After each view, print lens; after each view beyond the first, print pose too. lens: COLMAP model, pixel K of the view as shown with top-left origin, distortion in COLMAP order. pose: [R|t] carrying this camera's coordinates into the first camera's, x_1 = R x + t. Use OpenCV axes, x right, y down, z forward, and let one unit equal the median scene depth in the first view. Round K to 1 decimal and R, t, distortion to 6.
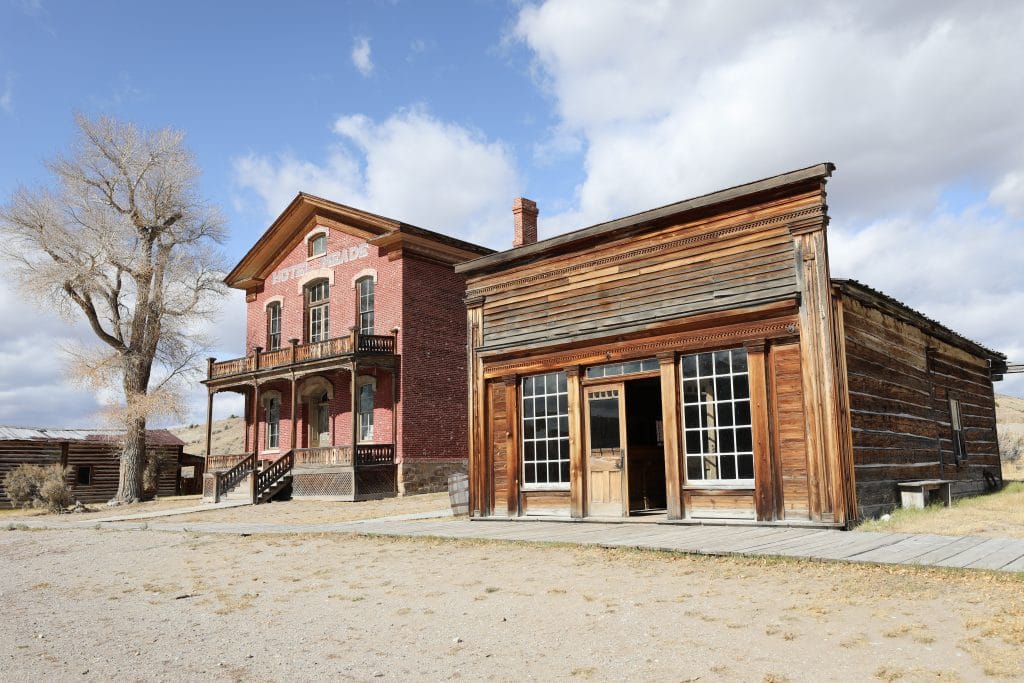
lens RADIAL K [[777.6, 0, 512.0], [0, 777.6, 341.5], [0, 0, 1]] dist [0.005559, 0.002456]
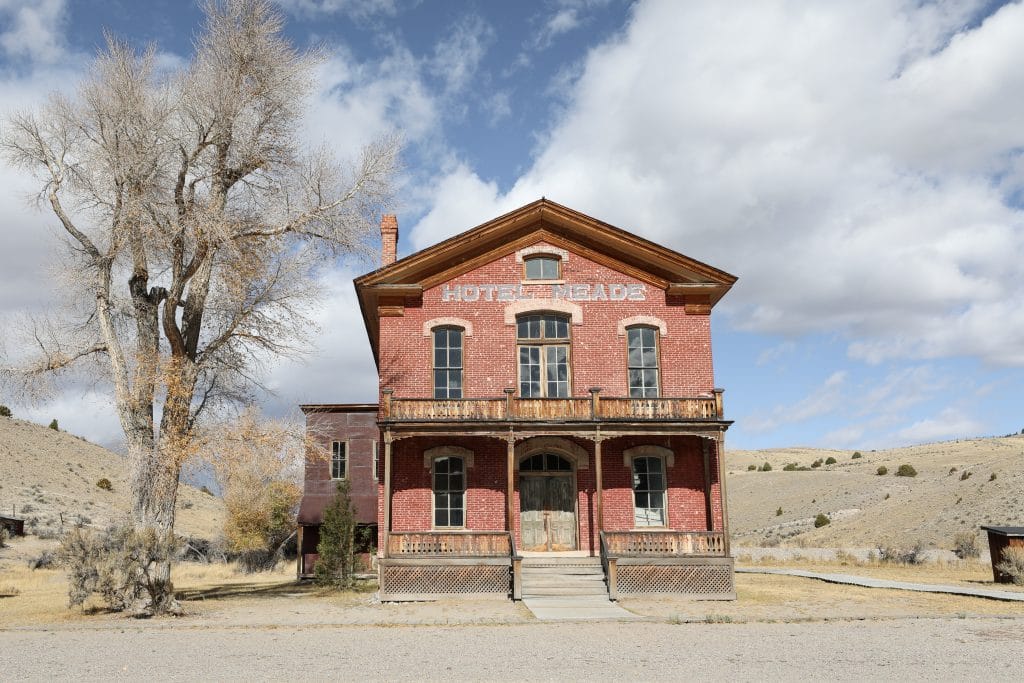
lens RADIAL K [[954.6, 0, 512.0], [0, 954.6, 341.5], [0, 0, 1]] dist [0.001609, 0.000070]
pose [[0.785282, 0.184597, 0.590979, -0.865560], [-0.126886, 0.982242, -0.138207, 0.088165], [-0.605997, 0.033544, 0.794759, 0.276963]]
